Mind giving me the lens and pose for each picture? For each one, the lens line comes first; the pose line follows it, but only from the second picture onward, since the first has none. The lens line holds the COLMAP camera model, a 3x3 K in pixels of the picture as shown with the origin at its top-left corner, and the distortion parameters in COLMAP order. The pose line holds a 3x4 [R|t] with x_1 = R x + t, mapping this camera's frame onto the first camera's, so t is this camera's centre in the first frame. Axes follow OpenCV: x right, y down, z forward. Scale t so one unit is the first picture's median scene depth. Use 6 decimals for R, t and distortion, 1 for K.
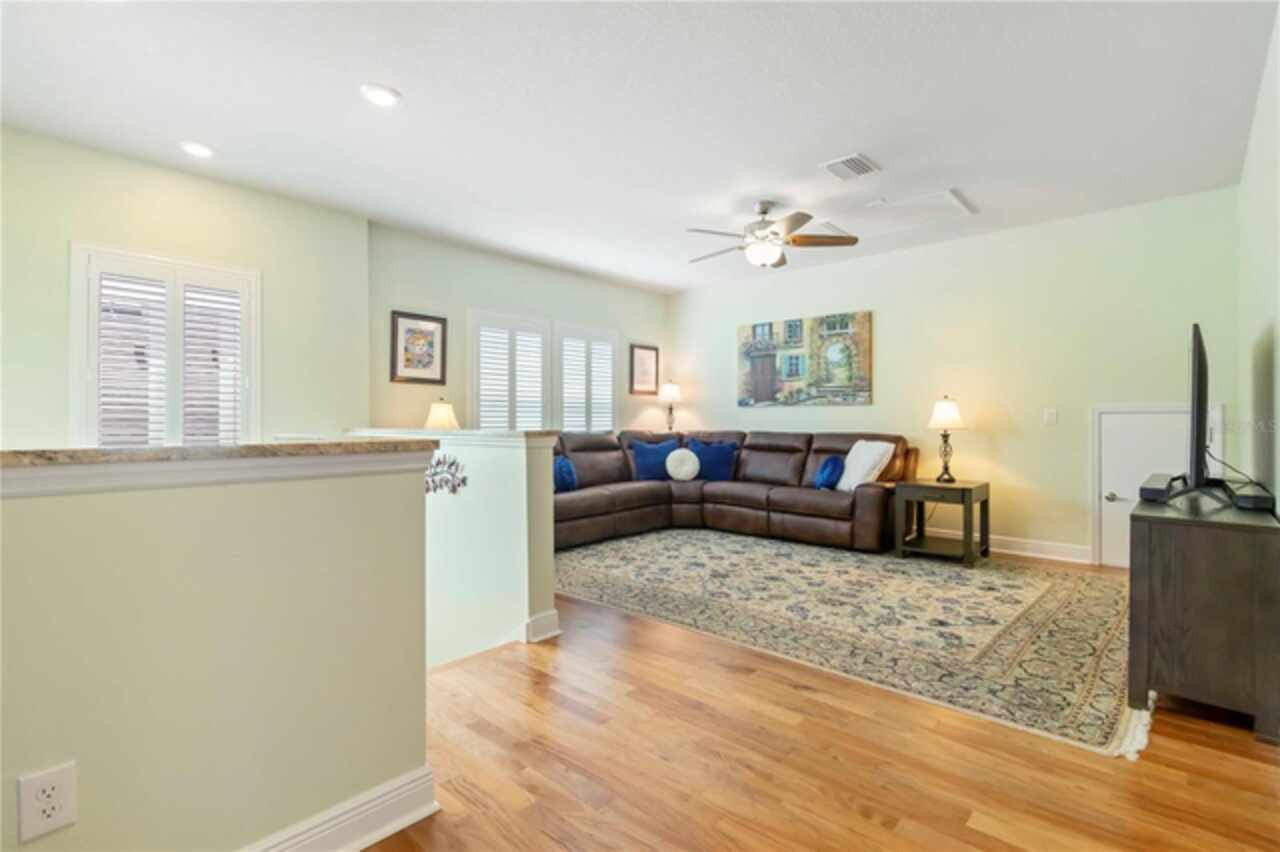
lens RADIAL K [[593.4, 0, 645.5], [0, 593.4, 421.6], [0, 0, 1]] dist [0.005132, 0.001298]
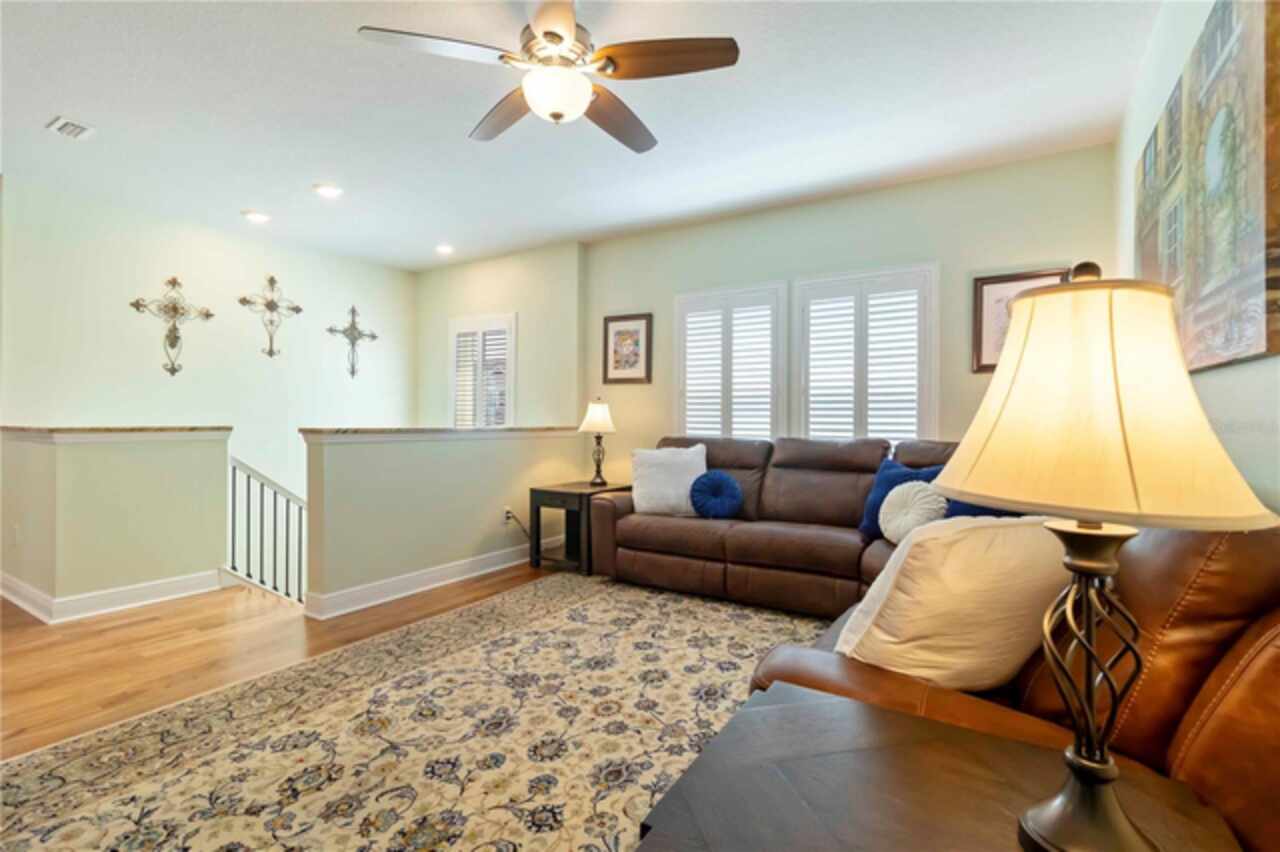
lens RADIAL K [[593.4, 0, 644.4], [0, 593.4, 424.3], [0, 0, 1]] dist [0.005132, 0.001298]
pose [[0.168854, 0.014003, -0.985542, 0.640131], [-0.006150, 0.999895, 0.013153, -0.008643], [0.985622, 0.003840, 0.168922, 0.884462]]
